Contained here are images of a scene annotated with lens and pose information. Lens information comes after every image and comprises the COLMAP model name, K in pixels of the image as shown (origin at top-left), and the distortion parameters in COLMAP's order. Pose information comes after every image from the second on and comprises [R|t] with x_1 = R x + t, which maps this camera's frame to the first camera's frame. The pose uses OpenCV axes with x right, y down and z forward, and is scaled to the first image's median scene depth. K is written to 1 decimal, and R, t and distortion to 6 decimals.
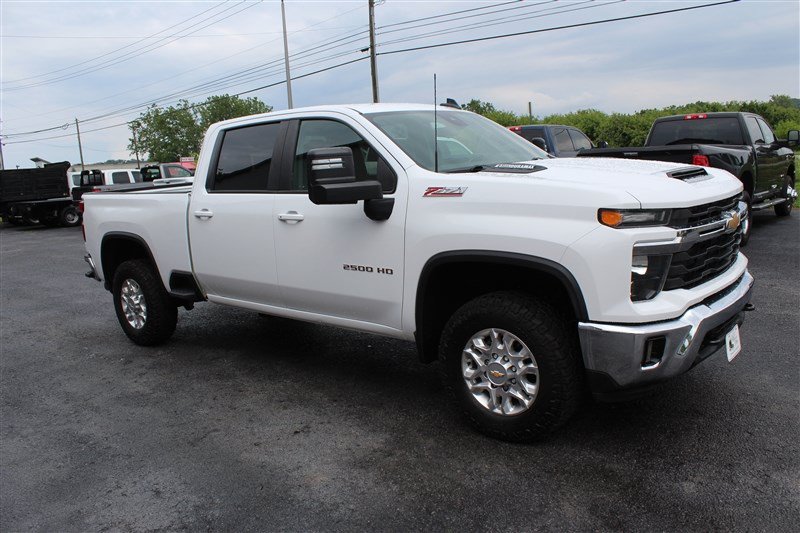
lens RADIAL K [[664.8, 0, 404.6], [0, 664.8, 265.5], [0, 0, 1]] dist [-0.182679, 0.160382]
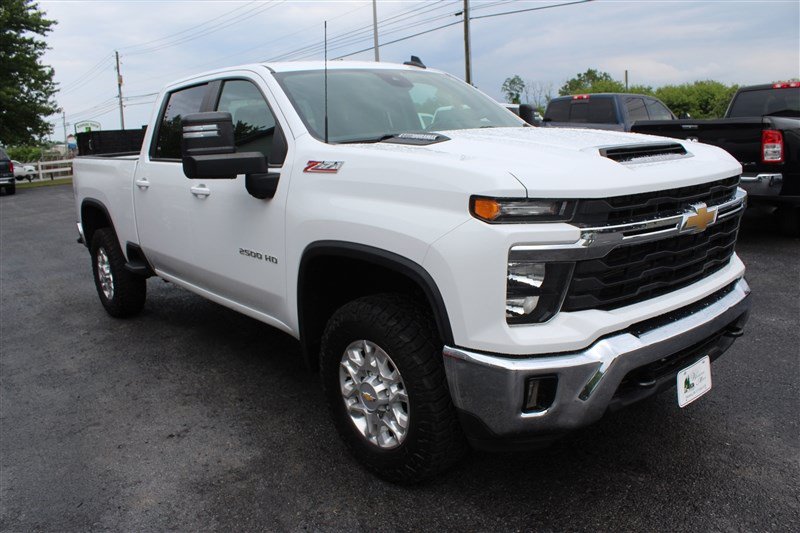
lens RADIAL K [[664.8, 0, 404.6], [0, 664.8, 265.5], [0, 0, 1]] dist [-0.182679, 0.160382]
pose [[0.986068, 0.051954, -0.158019, 0.292099], [-0.044318, 0.997691, 0.051471, -0.036935], [0.160328, -0.043751, 0.986094, 0.214393]]
